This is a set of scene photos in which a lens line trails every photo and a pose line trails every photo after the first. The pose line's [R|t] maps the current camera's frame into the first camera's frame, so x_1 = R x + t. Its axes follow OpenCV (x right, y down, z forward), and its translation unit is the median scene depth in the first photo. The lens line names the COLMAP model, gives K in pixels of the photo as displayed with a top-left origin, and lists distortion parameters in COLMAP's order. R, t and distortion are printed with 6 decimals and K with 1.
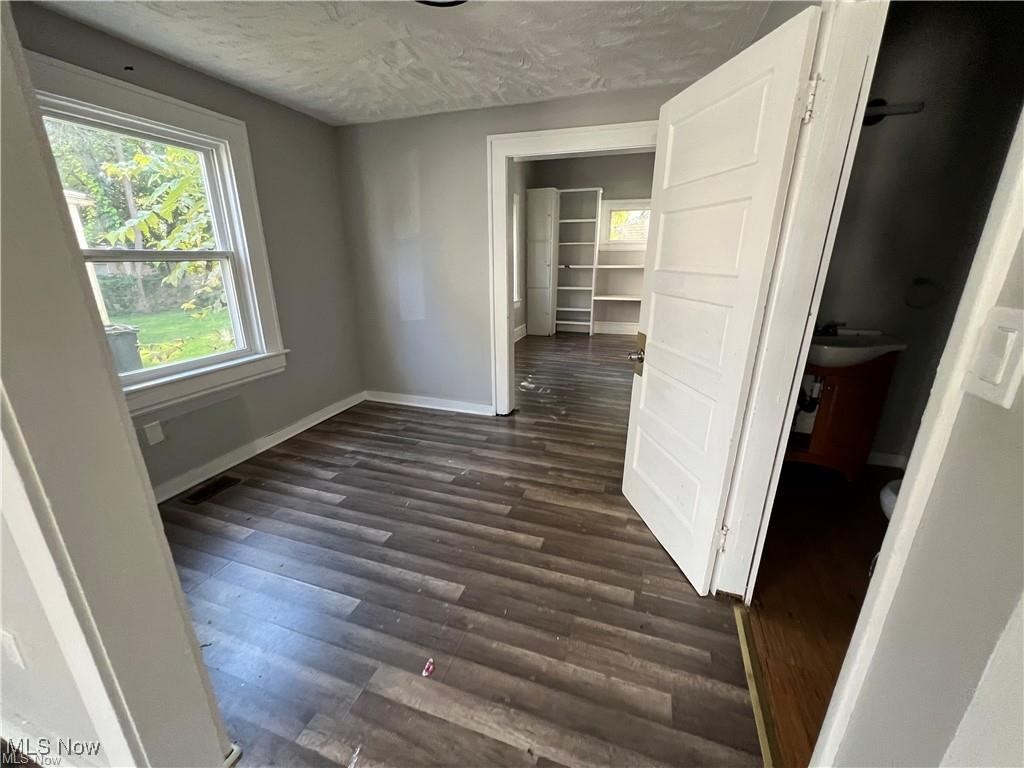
lens RADIAL K [[410.1, 0, 513.6], [0, 410.1, 383.7], [0, 0, 1]] dist [0.000821, 0.000003]
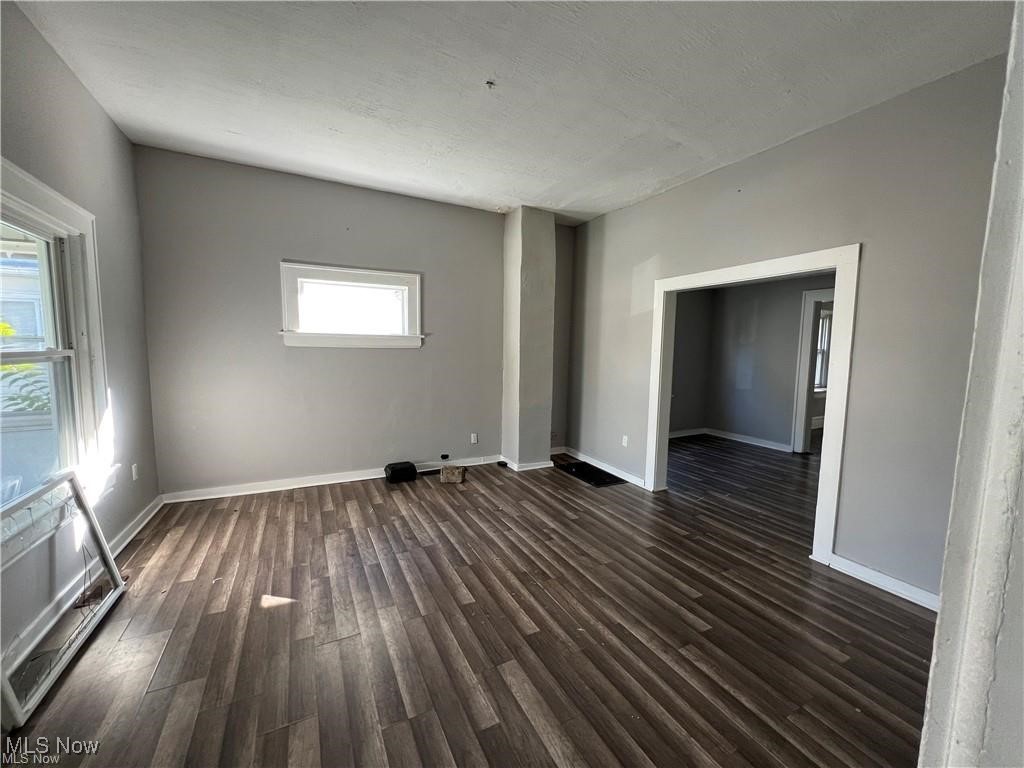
lens RADIAL K [[410.1, 0, 511.4], [0, 410.1, 382.6], [0, 0, 1]] dist [0.000821, 0.000003]
pose [[0.719907, 0.074526, -0.690058, 0.243754], [-0.217334, 0.968425, -0.122146, 0.243393], [0.659166, 0.237907, 0.713373, -0.881878]]
